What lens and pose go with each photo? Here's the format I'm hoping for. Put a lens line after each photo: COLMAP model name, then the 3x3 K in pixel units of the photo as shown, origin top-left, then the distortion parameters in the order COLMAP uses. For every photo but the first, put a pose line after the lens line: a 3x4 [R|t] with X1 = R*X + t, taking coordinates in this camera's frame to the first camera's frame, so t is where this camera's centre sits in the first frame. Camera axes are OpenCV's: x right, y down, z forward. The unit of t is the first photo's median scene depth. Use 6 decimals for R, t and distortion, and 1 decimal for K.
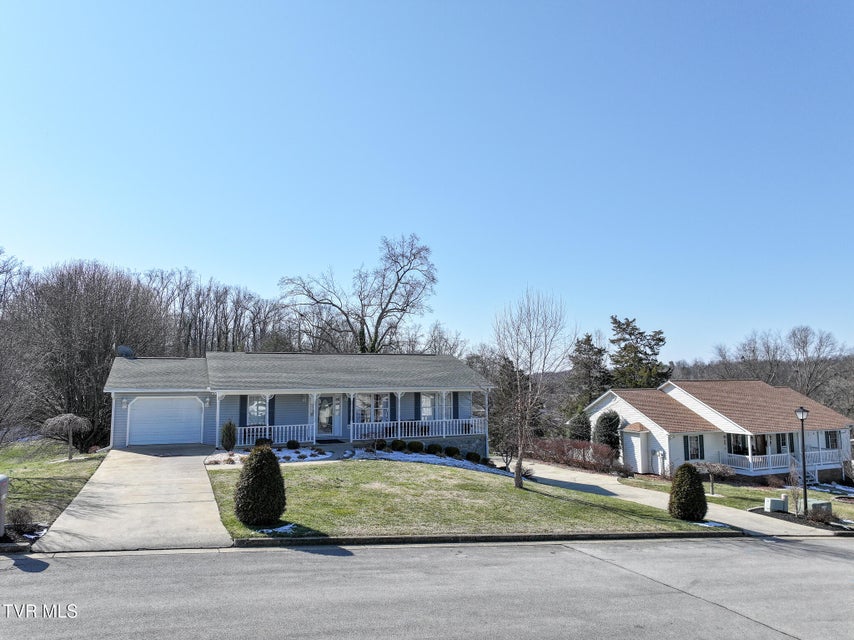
lens RADIAL K [[601.5, 0, 426.1], [0, 601.5, 317.1], [0, 0, 1]] dist [0.002027, 0.009080]
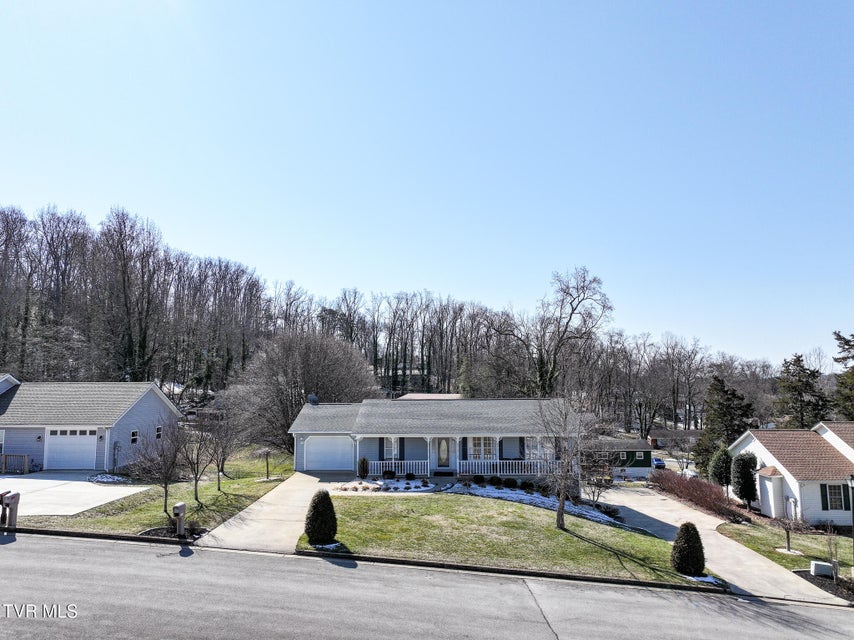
lens RADIAL K [[601.5, 0, 426.1], [0, 601.5, 317.1], [0, 0, 1]] dist [0.002027, 0.009080]
pose [[0.913367, -0.043124, -0.404846, 0.398090], [0.042841, 0.999034, -0.009764, -0.136405], [0.404876, -0.008425, 0.914333, -0.211402]]
